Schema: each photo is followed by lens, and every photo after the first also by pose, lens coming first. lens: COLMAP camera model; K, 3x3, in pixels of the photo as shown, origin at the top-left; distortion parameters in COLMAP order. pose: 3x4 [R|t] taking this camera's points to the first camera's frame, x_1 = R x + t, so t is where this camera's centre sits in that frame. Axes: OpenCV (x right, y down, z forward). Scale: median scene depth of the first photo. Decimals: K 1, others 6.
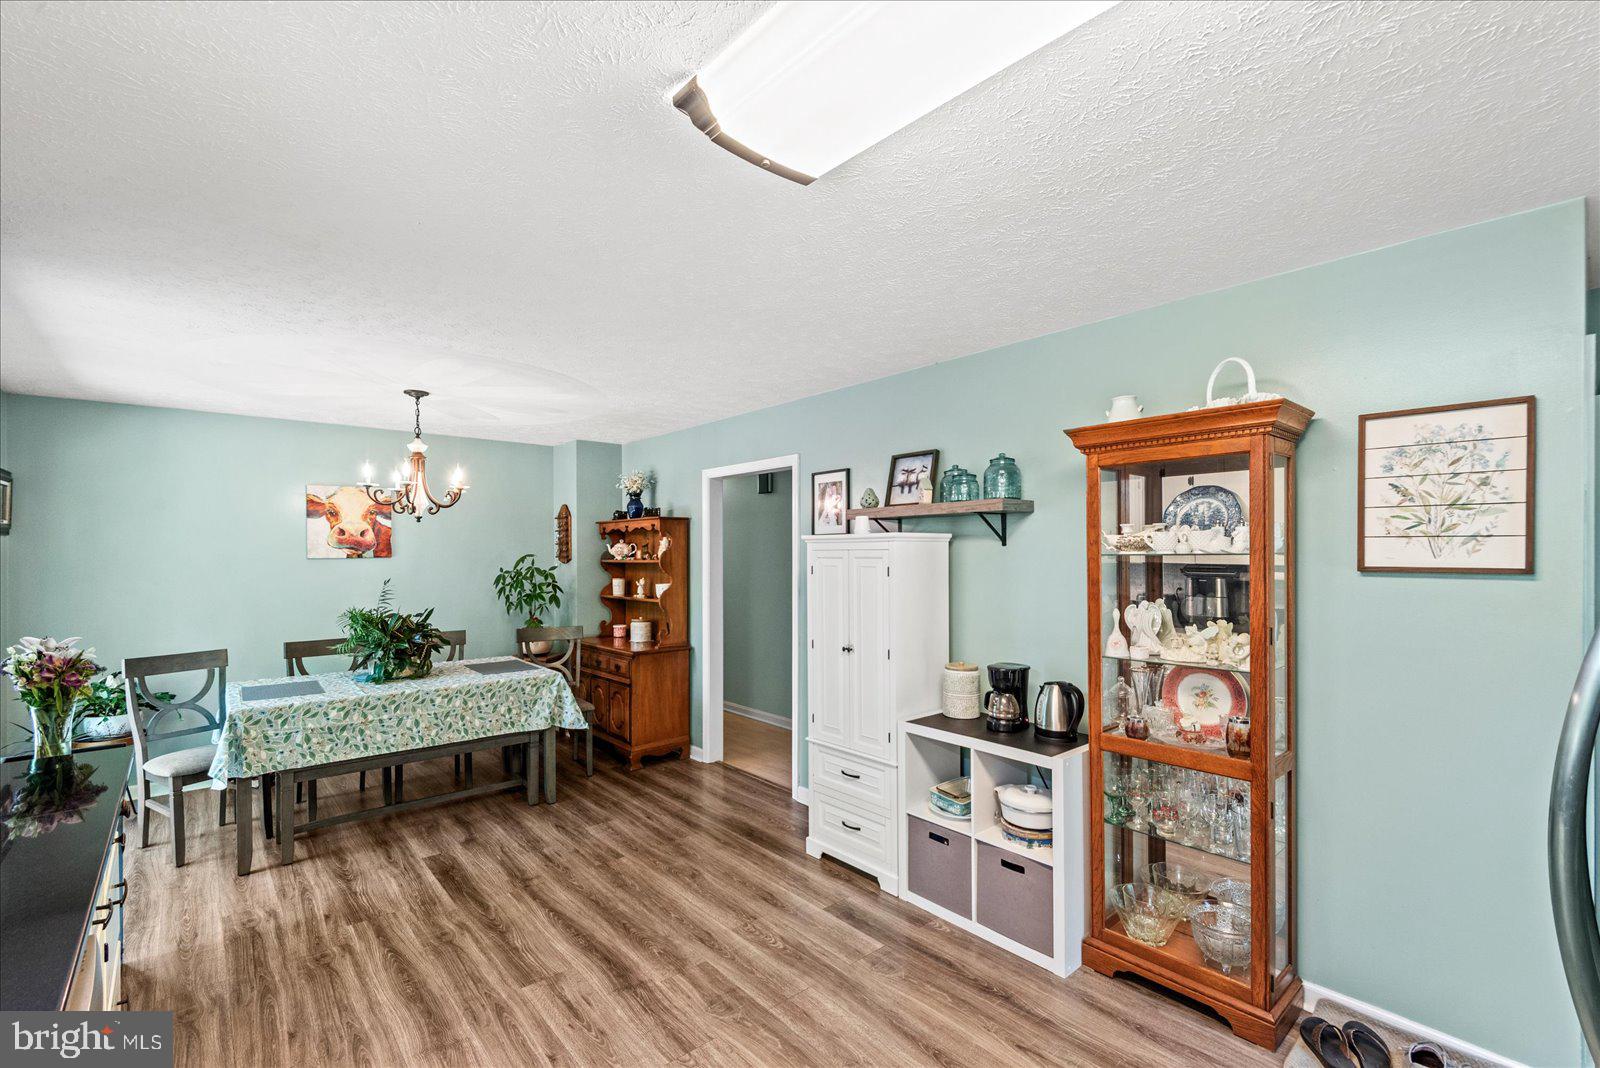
lens RADIAL K [[708.6, 0, 805.2], [0, 708.6, 555.0], [0, 0, 1]] dist [0.019791, -0.001994]
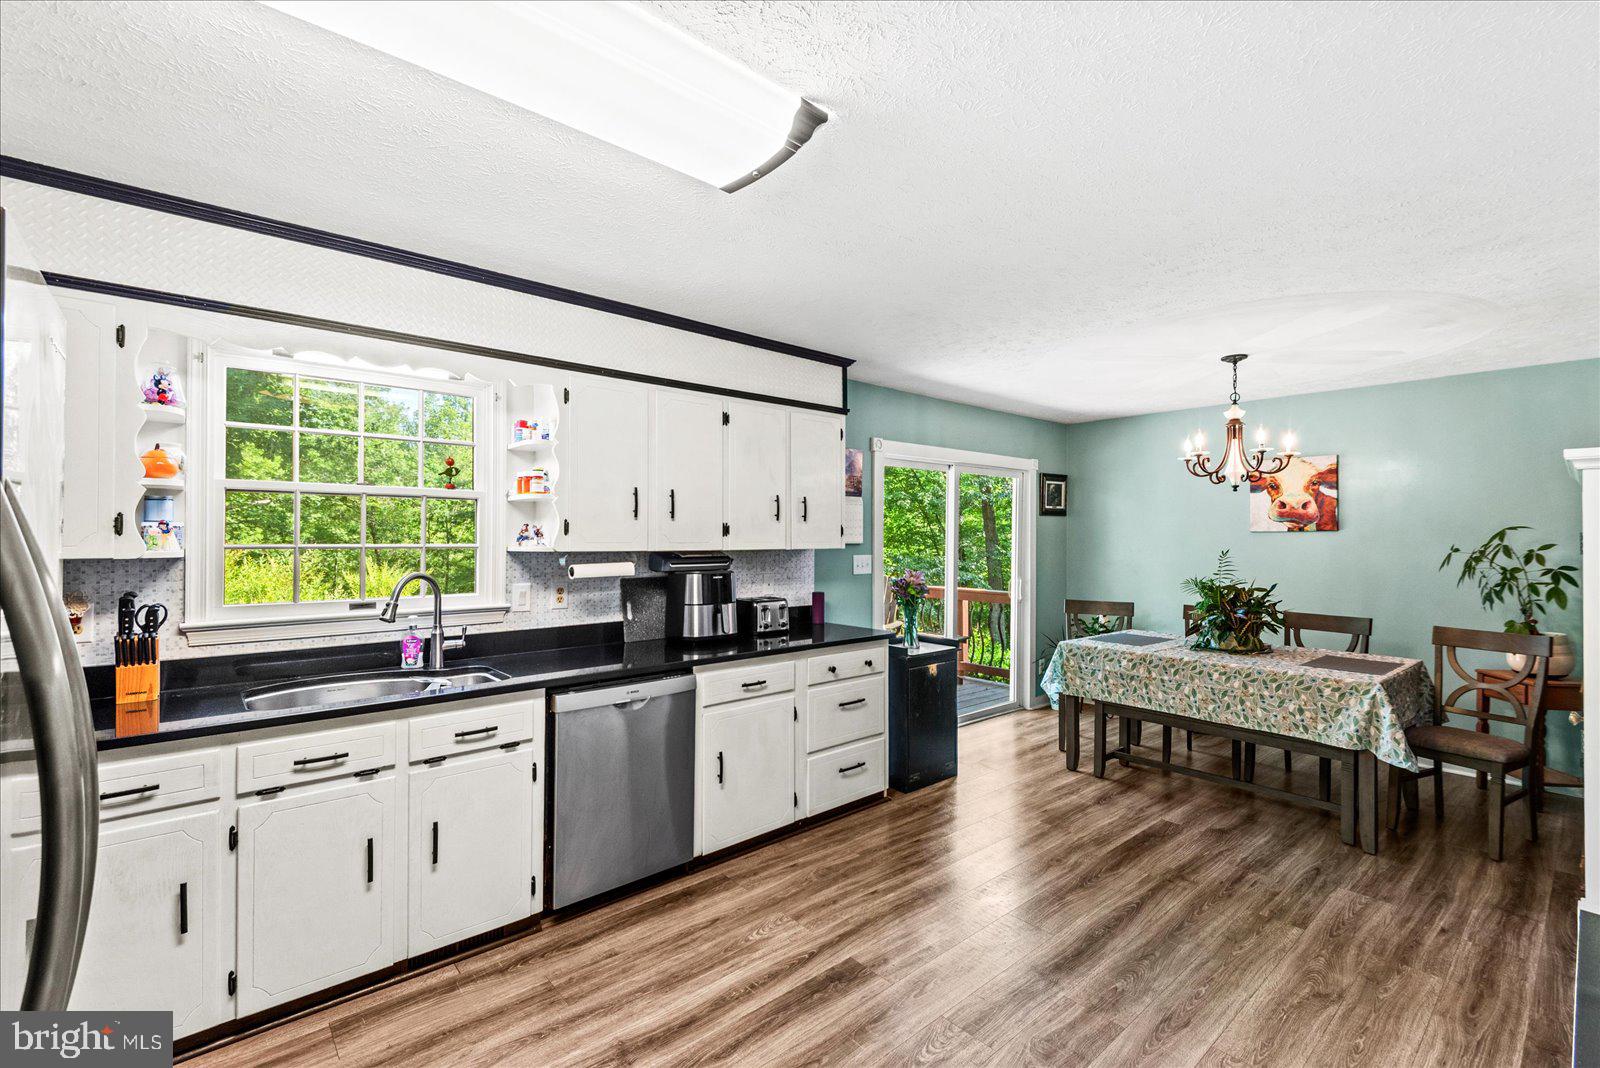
lens RADIAL K [[708.6, 0, 796.1], [0, 708.6, 532.1], [0, 0, 1]] dist [0.019791, -0.001994]
pose [[0.002132, -0.001800, -0.999996, 0.437132], [-0.007822, 0.999968, -0.001816, 0.015667], [0.999967, 0.007826, 0.002118, 0.418715]]
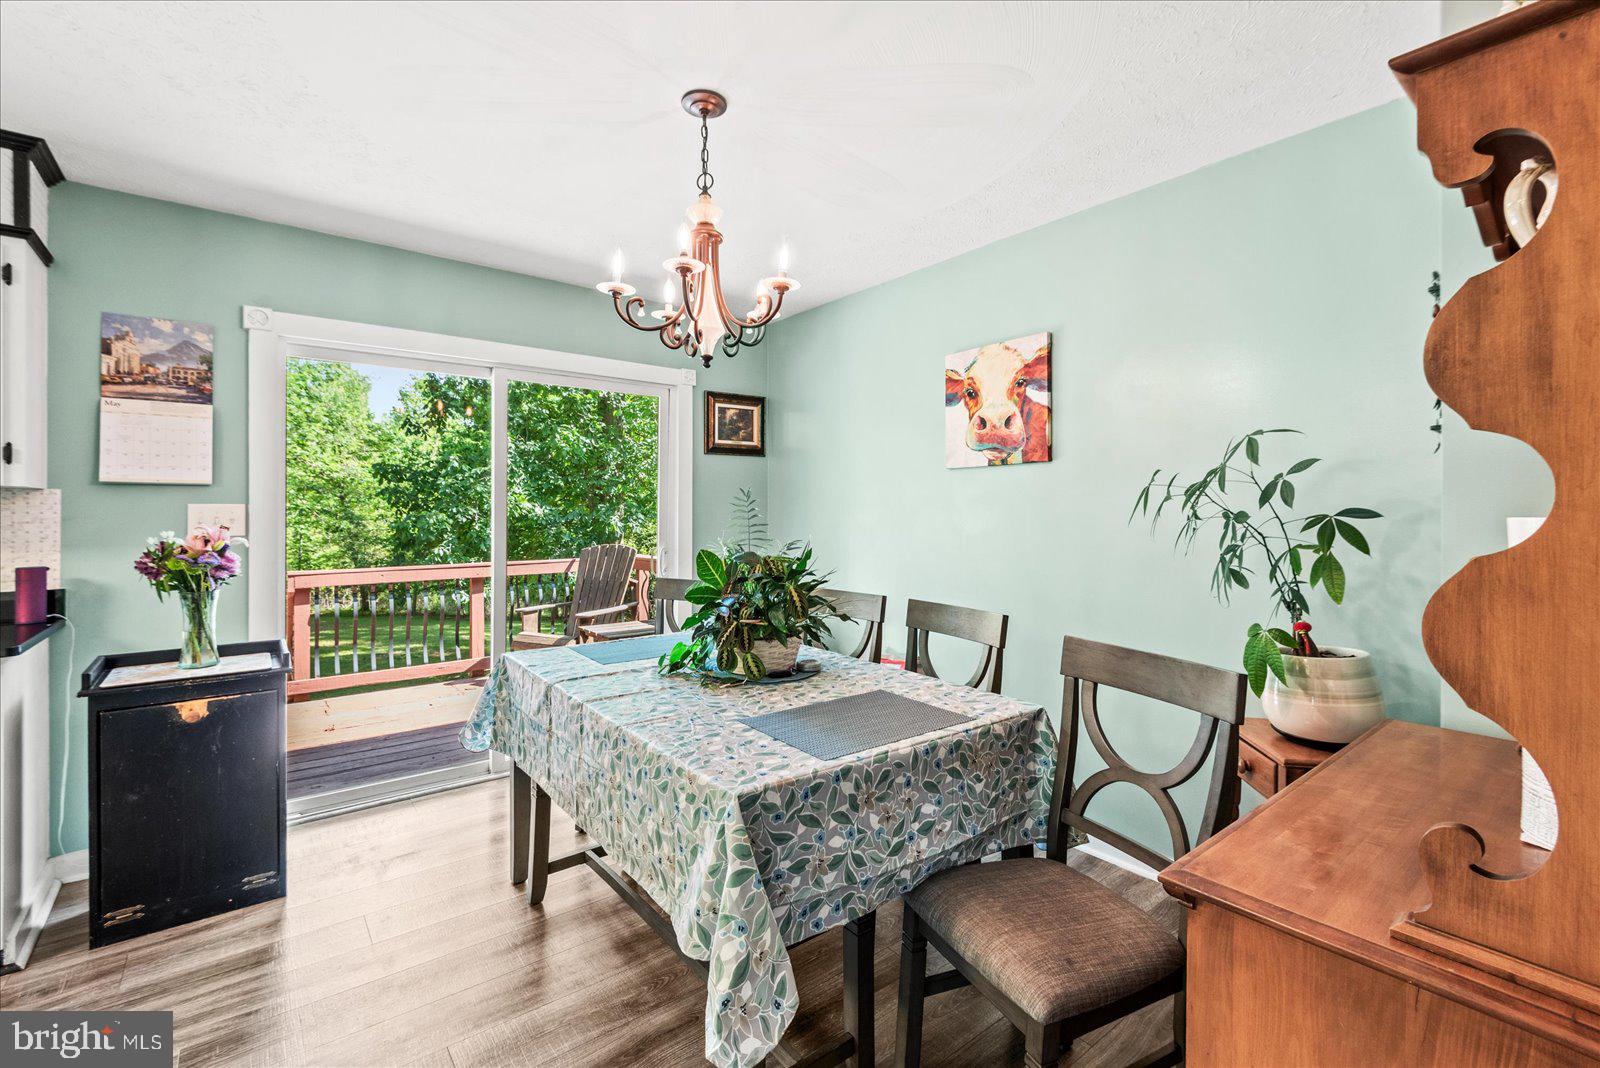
lens RADIAL K [[708.6, 0, 793.0], [0, 708.6, 507.3], [0, 0, 1]] dist [0.019791, -0.001994]
pose [[-0.047816, -0.003582, -0.998850, -0.059514], [-0.005258, 0.999981, -0.003335, 0.053289], [0.998842, 0.005092, -0.047834, 1.121630]]
